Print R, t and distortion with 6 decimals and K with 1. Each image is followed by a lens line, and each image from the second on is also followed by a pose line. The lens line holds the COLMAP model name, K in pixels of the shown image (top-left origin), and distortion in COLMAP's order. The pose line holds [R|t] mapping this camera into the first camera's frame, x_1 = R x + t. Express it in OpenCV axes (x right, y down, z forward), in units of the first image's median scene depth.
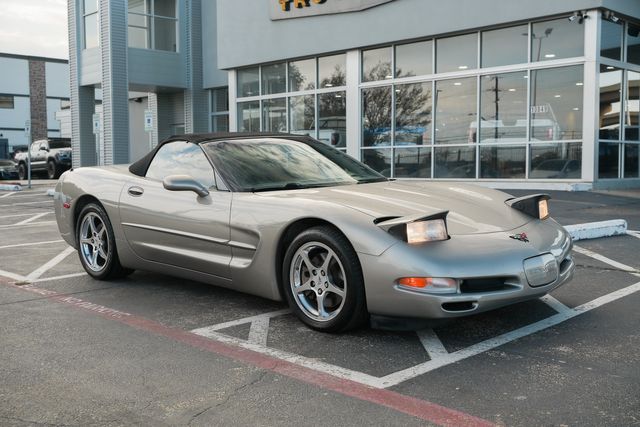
lens RADIAL K [[695.6, 0, 320.0], [0, 695.6, 213.5], [0, 0, 1]] dist [0.004400, 0.021401]
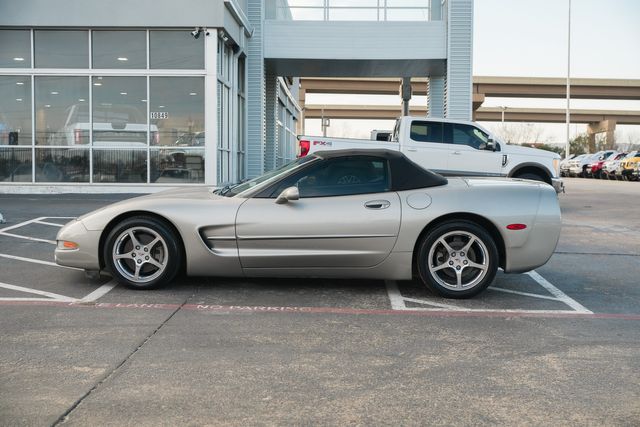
lens RADIAL K [[772.1, 0, 320.0], [0, 772.1, 213.5], [0, 0, 1]] dist [0.005408, 0.017159]
pose [[0.717164, -0.027499, 0.696362, -0.332751], [0.031757, 0.999473, 0.006763, -0.006019], [-0.696180, 0.017264, 0.717659, 0.021338]]
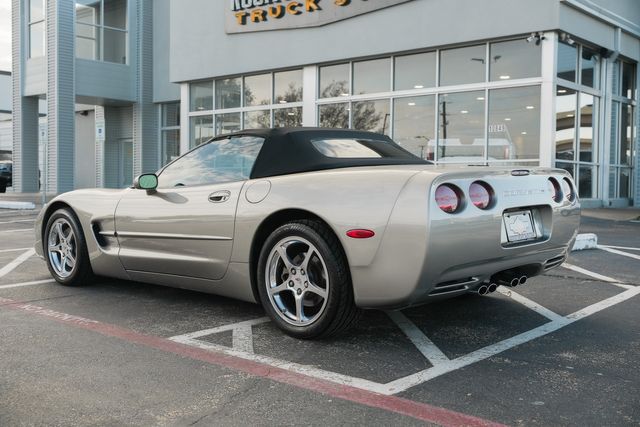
lens RADIAL K [[703.0, 0, 320.0], [0, 703.0, 213.5], [0, 0, 1]] dist [0.006227, 0.010333]
pose [[0.997130, 0.014522, 0.074304, -0.014203], [-0.012300, 0.999466, -0.030272, 0.007210], [-0.074704, 0.029271, 0.996776, 0.011801]]
